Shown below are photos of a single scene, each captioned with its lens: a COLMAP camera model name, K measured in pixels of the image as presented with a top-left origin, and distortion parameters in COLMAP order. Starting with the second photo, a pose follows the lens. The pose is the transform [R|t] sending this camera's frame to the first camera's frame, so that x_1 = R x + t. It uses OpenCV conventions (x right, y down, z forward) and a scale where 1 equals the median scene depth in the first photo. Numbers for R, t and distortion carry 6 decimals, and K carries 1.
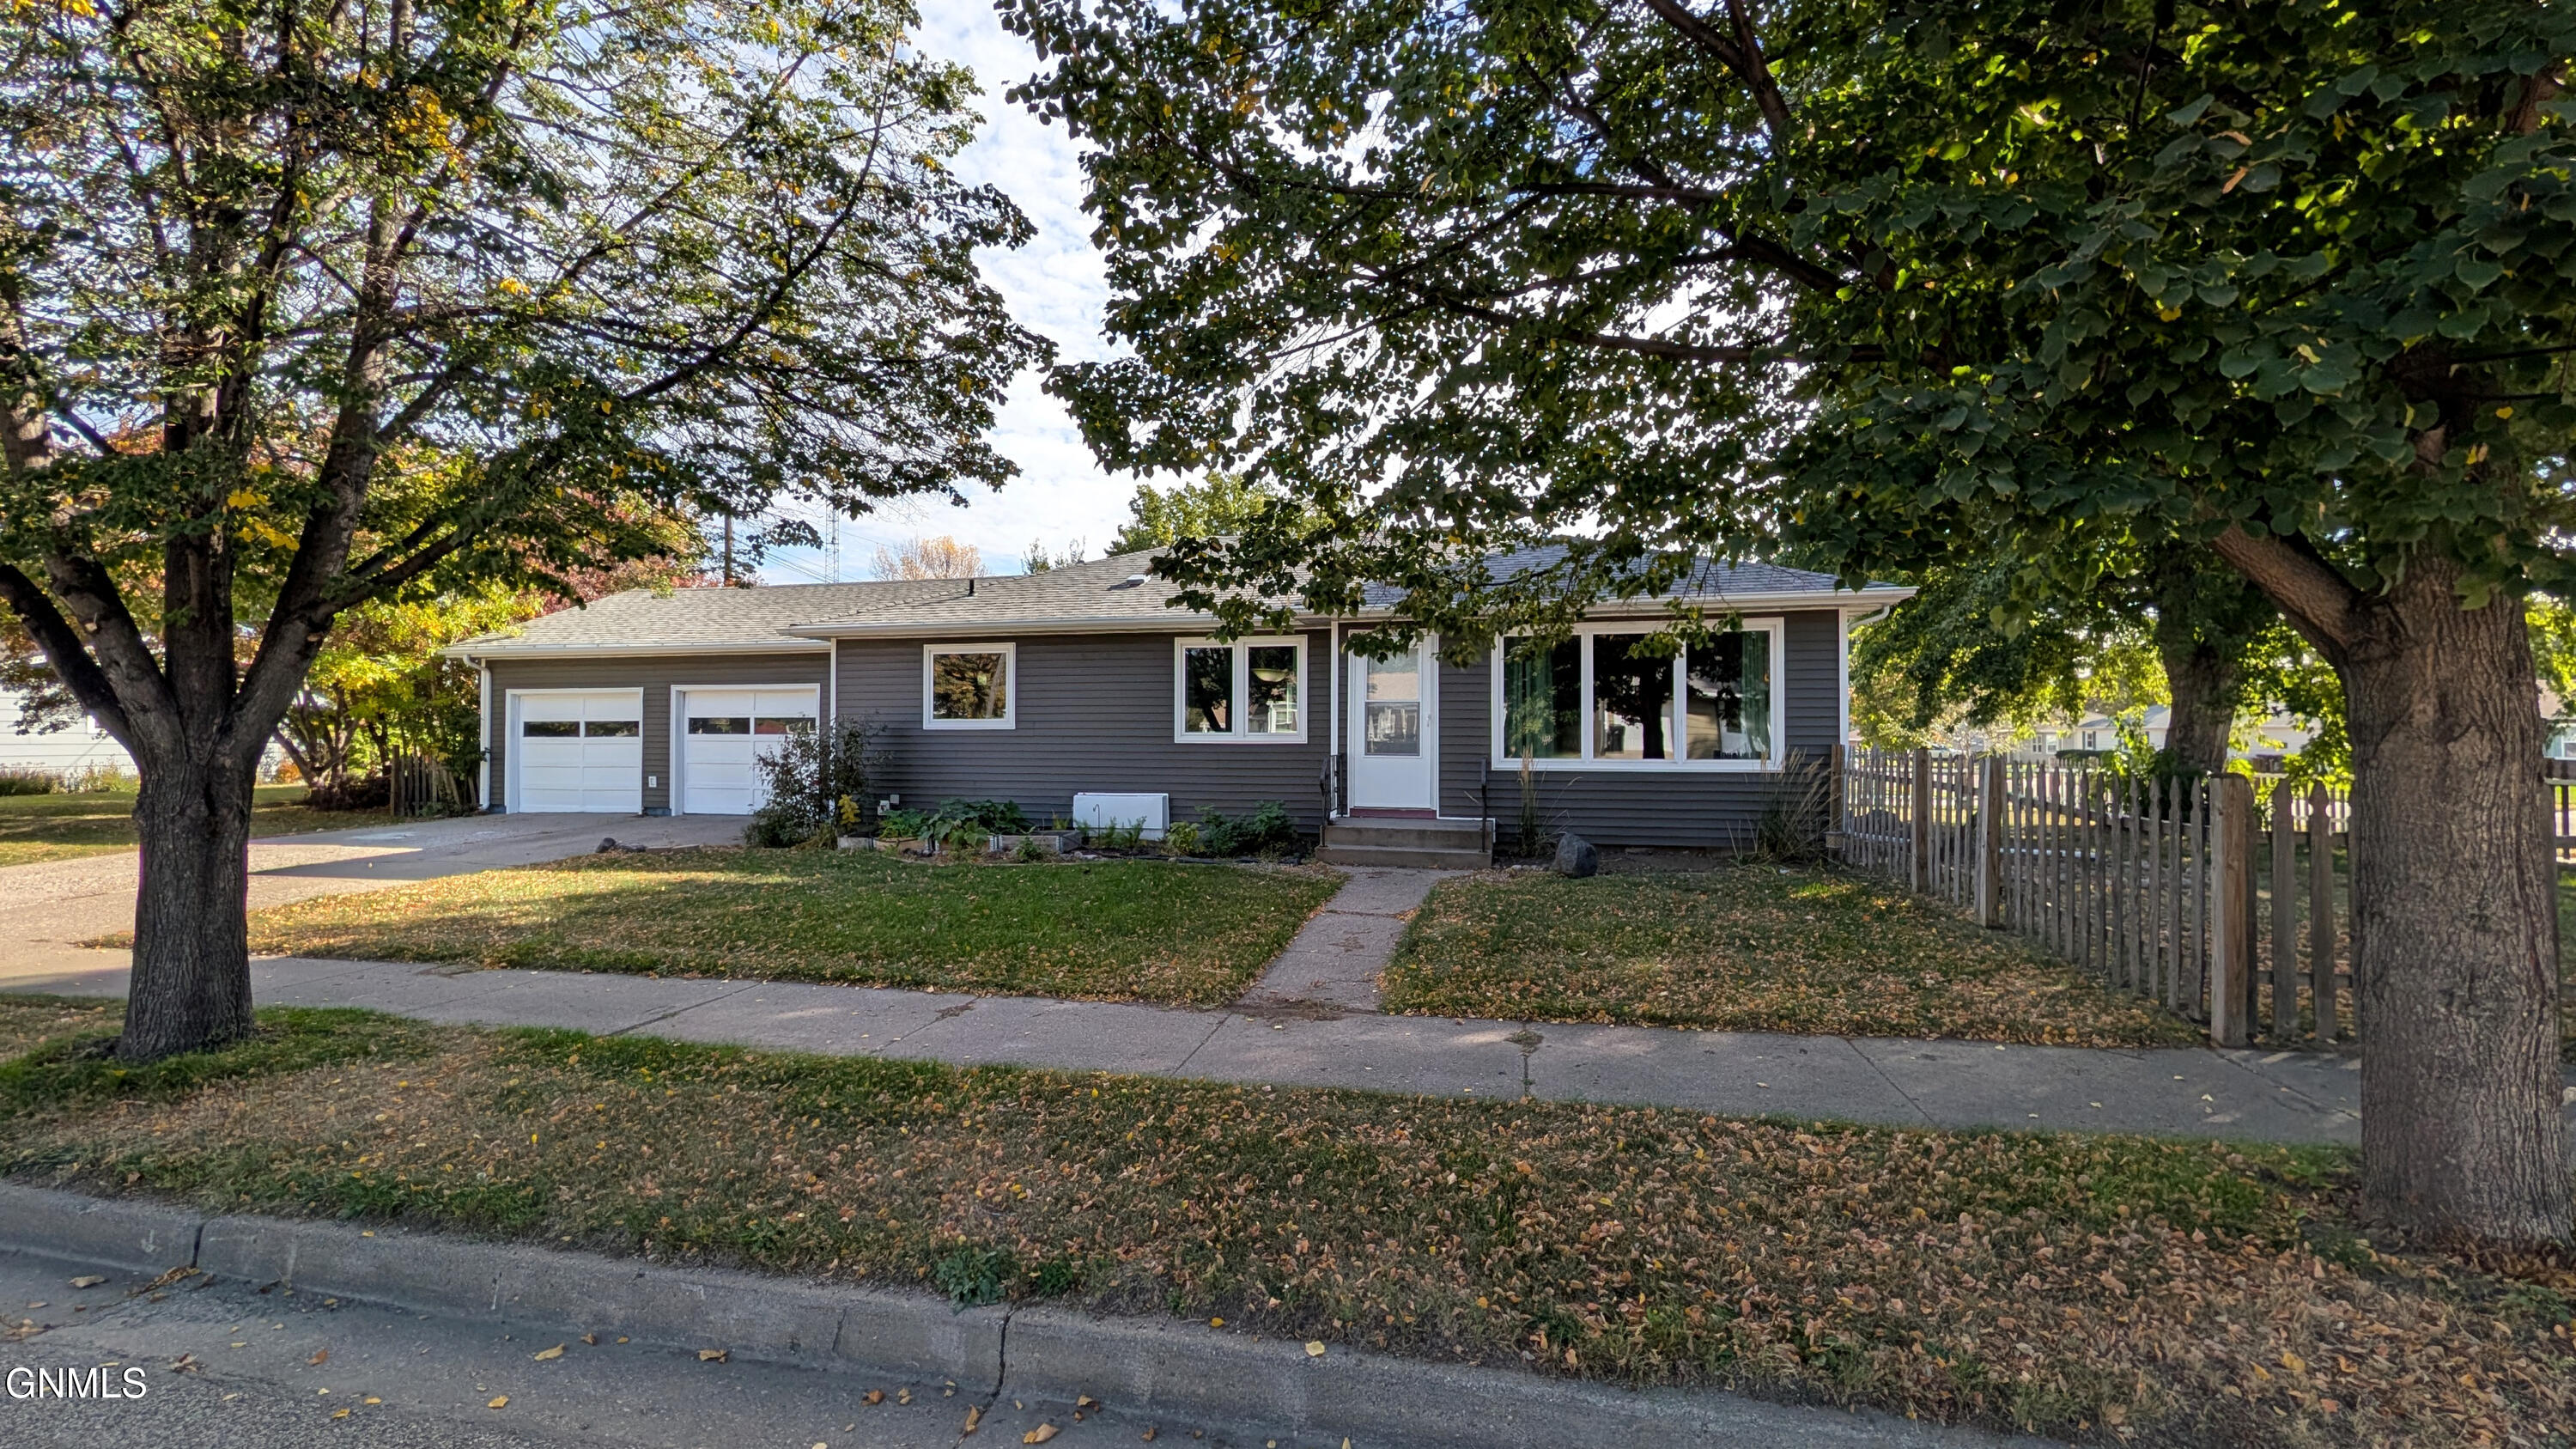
lens RADIAL K [[981.9, 0, 1288.2], [0, 981.9, 722.0], [0, 0, 1]] dist [0.000538, -0.000338]
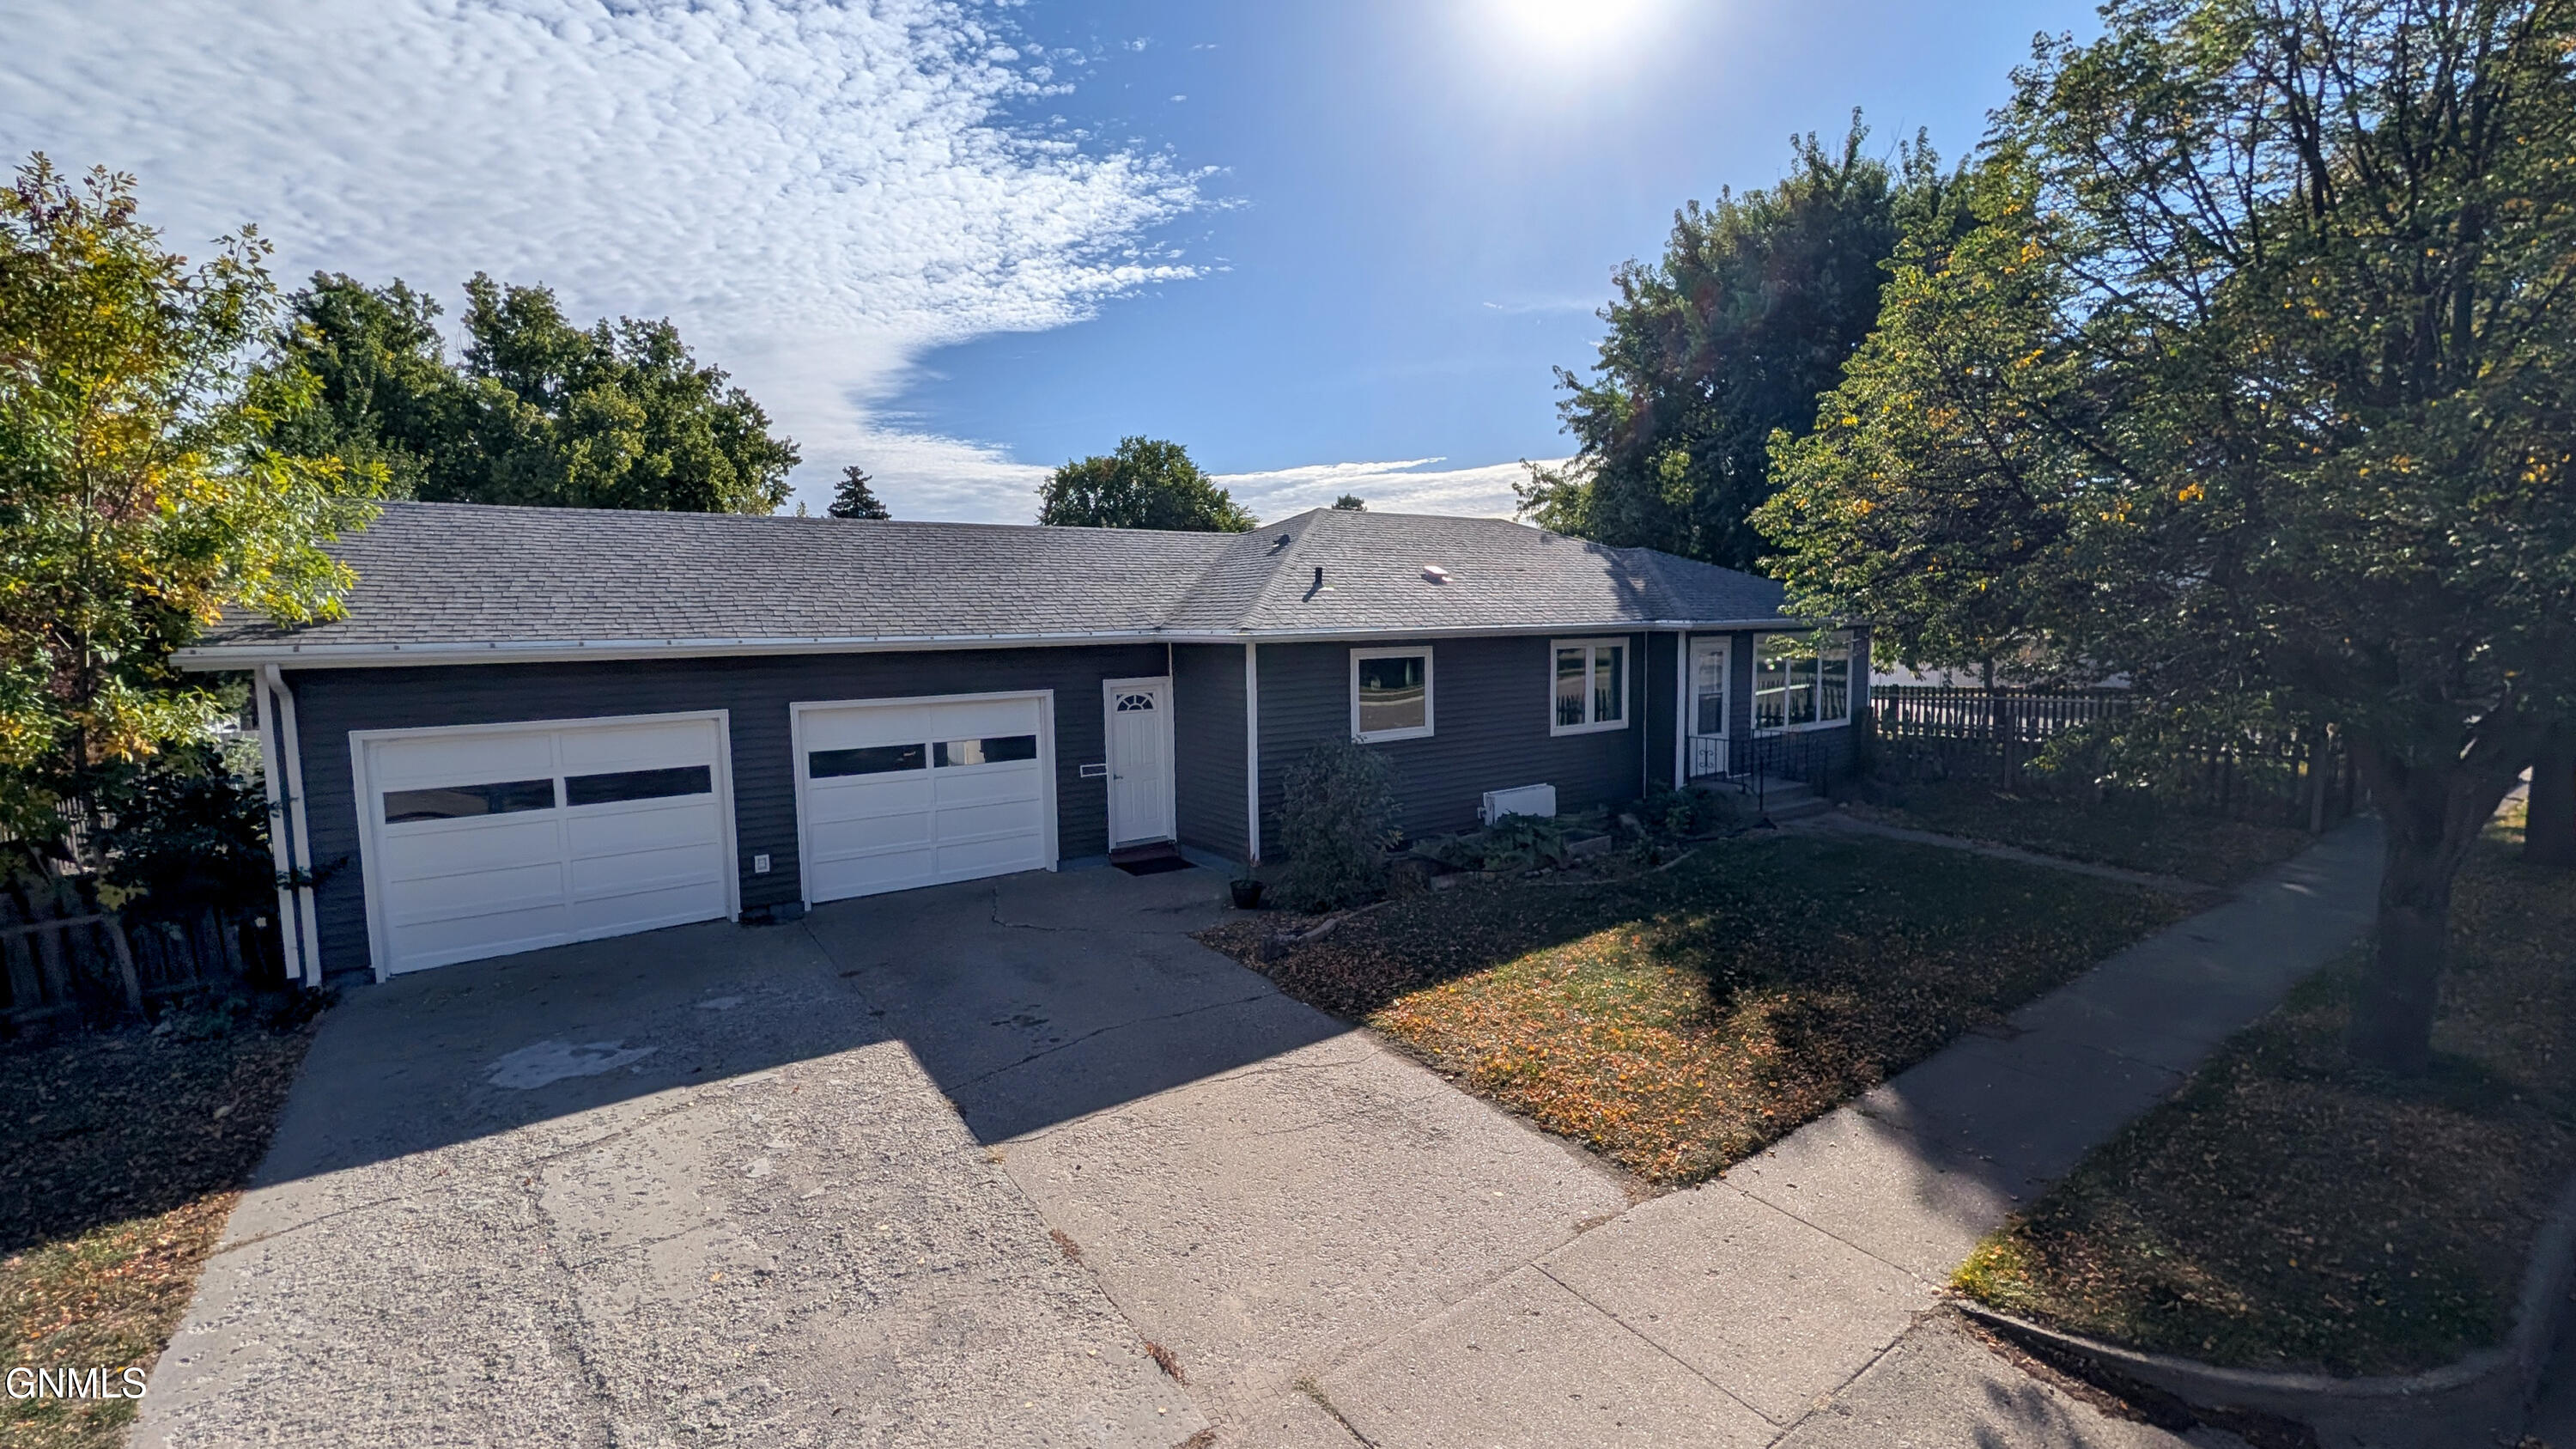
lens RADIAL K [[1065.3, 0, 1288.0], [0, 1065.3, 724.5], [0, 0, 1]] dist [-0.000115, -0.000198]
pose [[0.670089, -0.083150, 0.737609, -1.315303], [0.007361, 0.994402, 0.105411, -0.132629], [-0.742245, -0.065206, 0.666949, 0.472970]]
